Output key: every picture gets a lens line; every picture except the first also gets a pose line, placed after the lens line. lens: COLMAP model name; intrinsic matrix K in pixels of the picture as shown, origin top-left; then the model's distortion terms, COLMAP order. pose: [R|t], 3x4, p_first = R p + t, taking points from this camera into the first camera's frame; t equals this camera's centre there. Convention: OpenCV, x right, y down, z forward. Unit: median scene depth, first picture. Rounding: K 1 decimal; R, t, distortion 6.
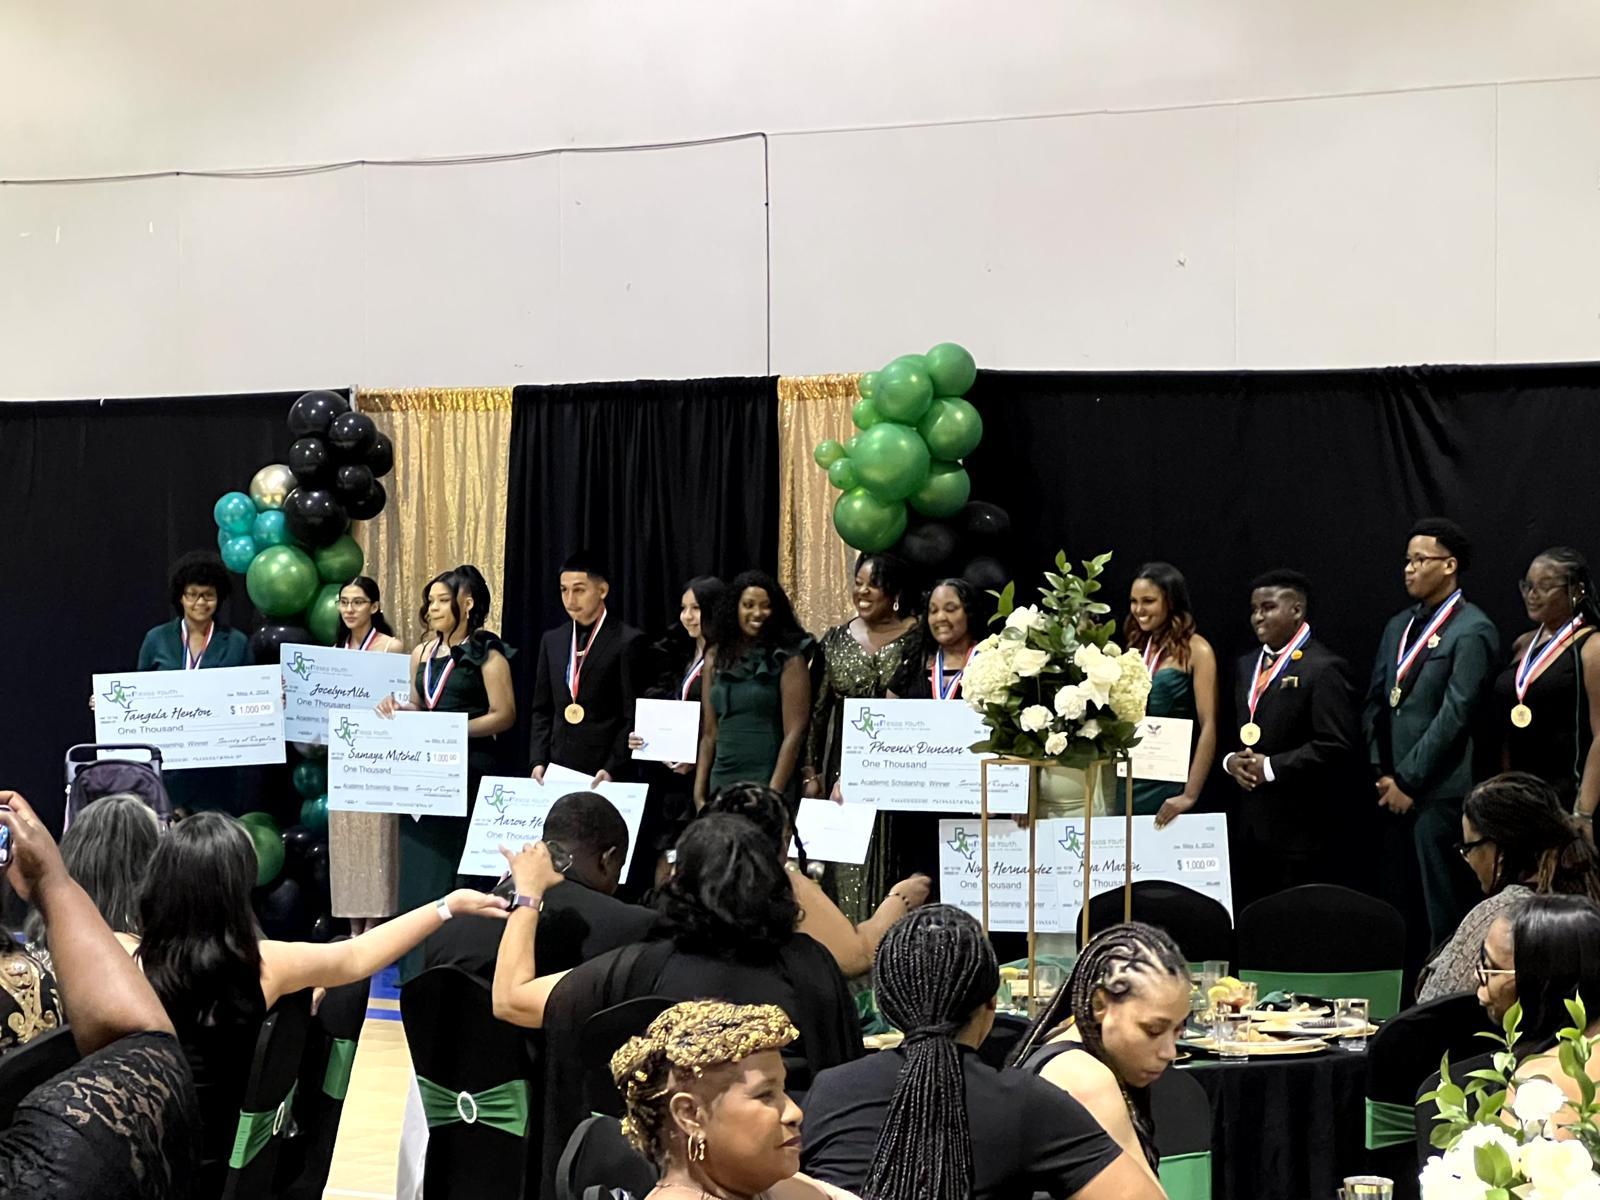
lens RADIAL K [[4312.5, 0, 800.0], [0, 4312.5, 600.0], [0, 0, 1]] dist [-0.079803, 9.876605]
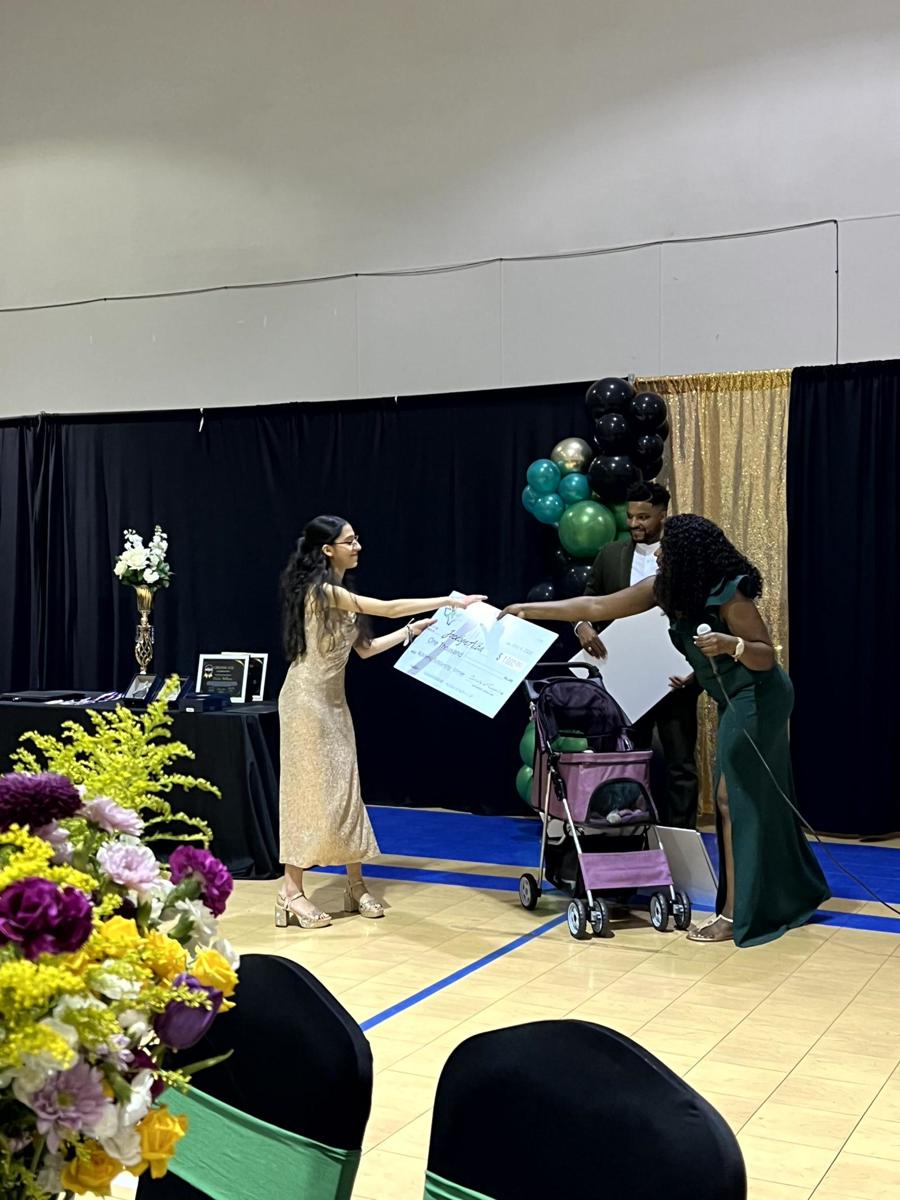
lens RADIAL K [[1532.3, 0, 454.3], [0, 1532.3, 613.0], [0, 0, 1]] dist [0.217569, -0.706251]
pose [[0.991938, -0.000459, 0.126726, -0.212609], [-0.000189, 0.999987, 0.005107, 0.017090], [-0.126726, -0.005090, 0.991925, 0.567979]]
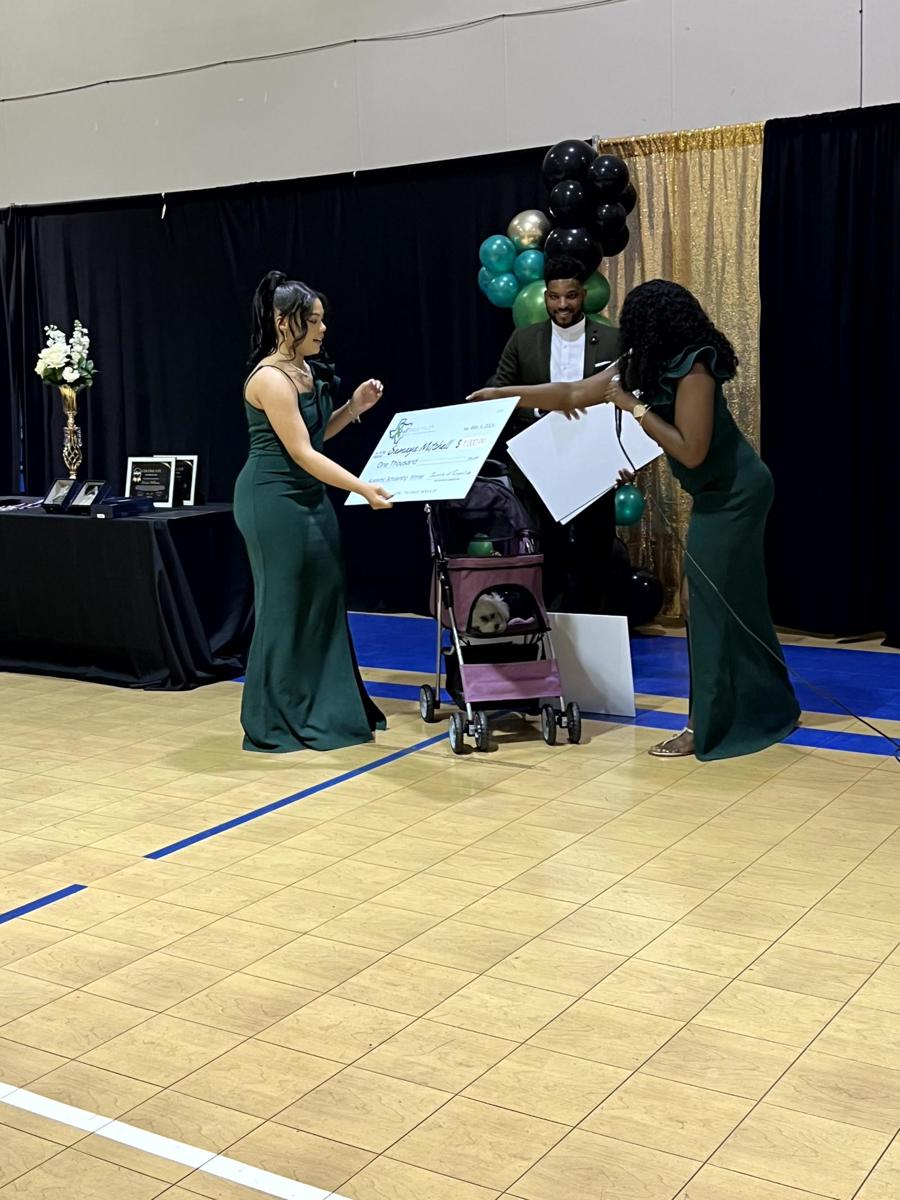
lens RADIAL K [[1534.5, 0, 450.0], [0, 1534.5, 600.0], [0, 0, 1]] dist [0.207927, -0.650182]
pose [[0.999271, -0.027098, 0.026878, -0.157083], [0.023454, 0.991542, 0.127651, 0.017948], [-0.030110, -0.126928, 0.991455, 0.587027]]
